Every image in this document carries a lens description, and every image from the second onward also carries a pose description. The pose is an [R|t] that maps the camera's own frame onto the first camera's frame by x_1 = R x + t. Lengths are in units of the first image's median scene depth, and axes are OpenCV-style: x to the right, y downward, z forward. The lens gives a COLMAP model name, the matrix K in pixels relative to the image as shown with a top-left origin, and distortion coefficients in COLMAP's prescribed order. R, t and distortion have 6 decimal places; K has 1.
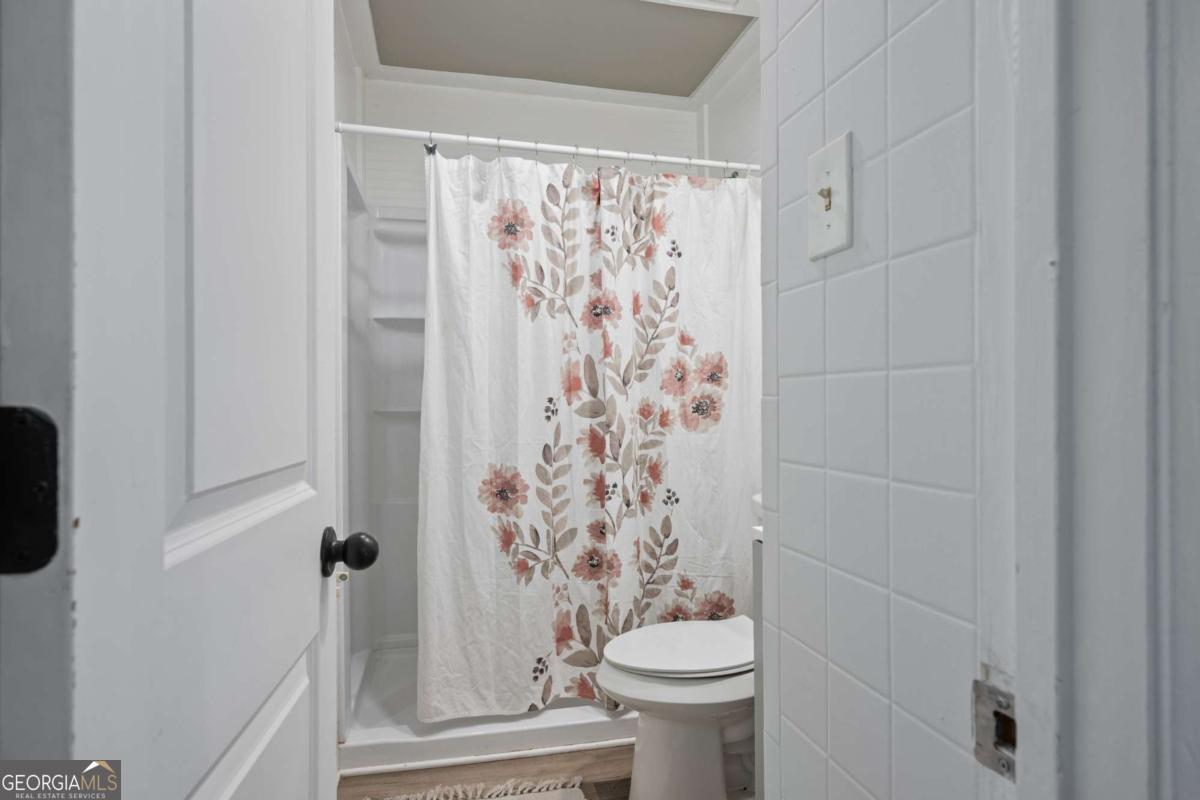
lens RADIAL K [[677.8, 0, 604.9], [0, 677.8, 399.0], [0, 0, 1]] dist [-0.001239, 0.001201]
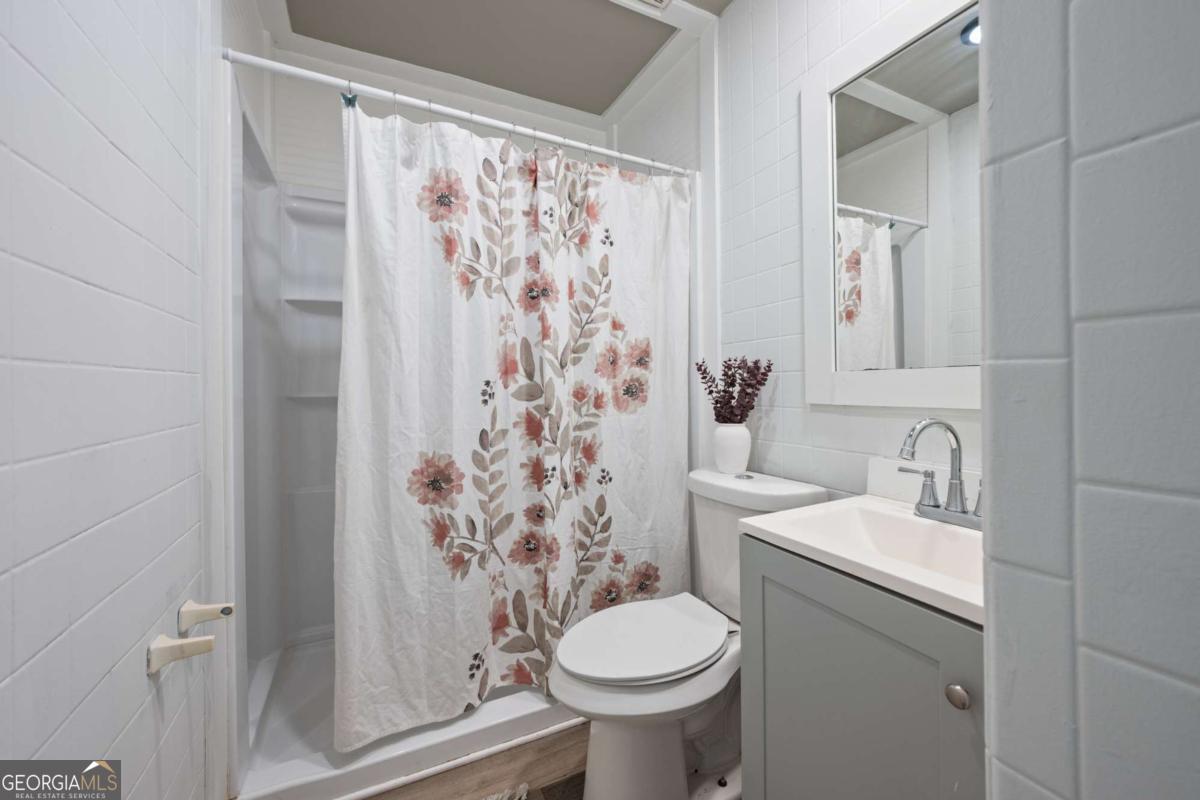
lens RADIAL K [[471.0, 0, 601.2], [0, 471.0, 381.6], [0, 0, 1]] dist [0.000794, -0.000452]
pose [[0.972856, -0.004766, 0.231363, -0.076930], [0.007078, 0.999933, -0.009165, 0.006490], [-0.231304, 0.010554, 0.972824, 0.311095]]
